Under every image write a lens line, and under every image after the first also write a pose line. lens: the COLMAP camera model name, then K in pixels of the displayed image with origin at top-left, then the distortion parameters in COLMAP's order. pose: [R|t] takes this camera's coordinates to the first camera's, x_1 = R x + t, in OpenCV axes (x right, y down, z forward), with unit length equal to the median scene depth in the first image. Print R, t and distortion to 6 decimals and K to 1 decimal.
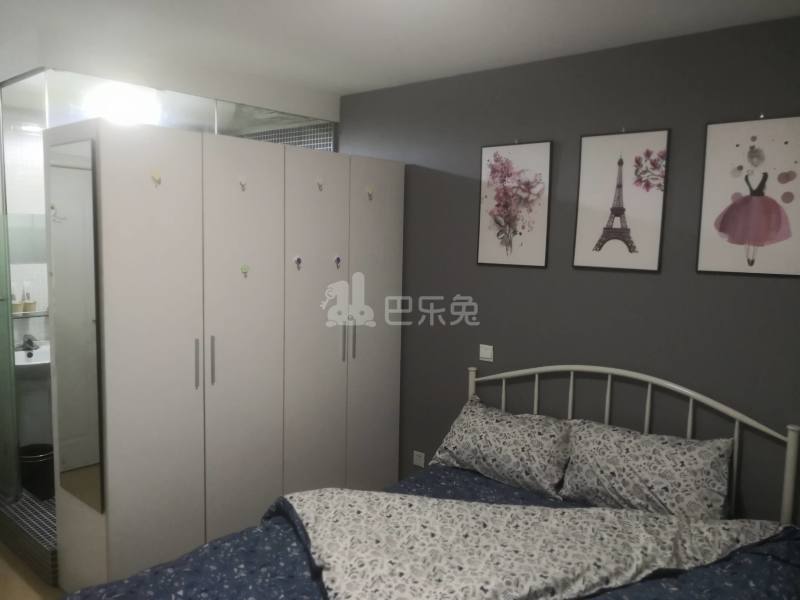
lens RADIAL K [[658.4, 0, 400.0], [0, 658.4, 300.0], [0, 0, 1]] dist [0.080862, -0.133877]
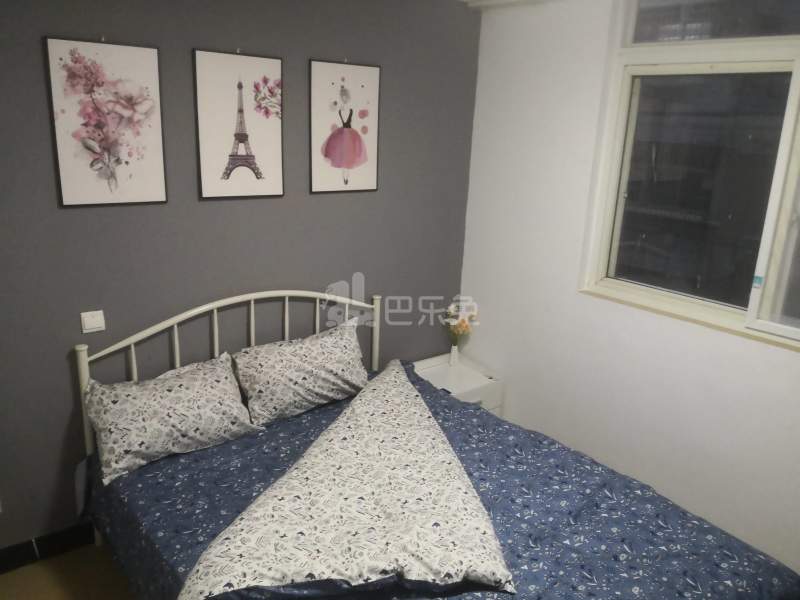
lens RADIAL K [[658.4, 0, 400.0], [0, 658.4, 300.0], [0, 0, 1]] dist [0.080862, -0.133877]
pose [[0.165352, -0.276099, 0.946799, -0.618230], [0.062988, 0.961010, 0.269243, -0.149362], [-0.984221, 0.015117, 0.176296, 0.589717]]
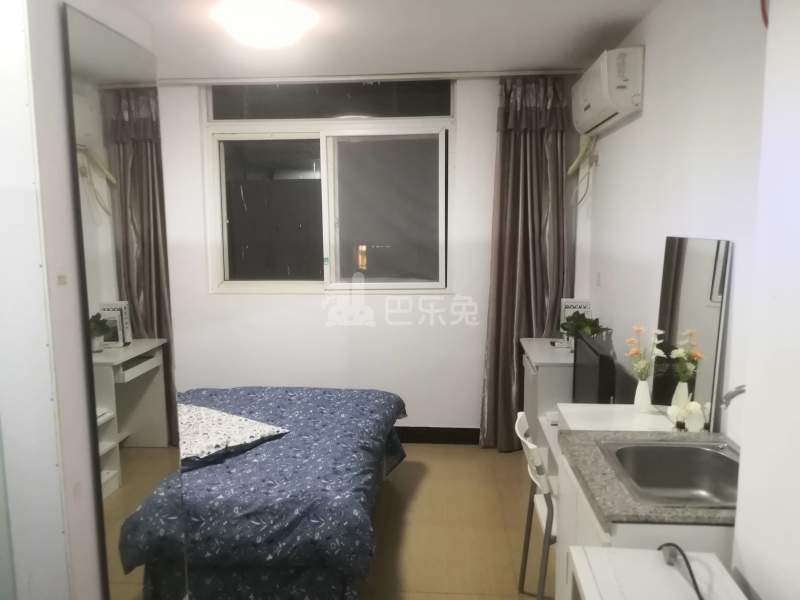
lens RADIAL K [[658.4, 0, 400.0], [0, 658.4, 300.0], [0, 0, 1]] dist [0.080862, -0.133877]
pose [[-0.595197, -0.127708, 0.793367, -0.966148], [0.077575, 0.973548, 0.214910, -0.123212], [-0.799826, 0.189460, -0.569546, 0.992837]]
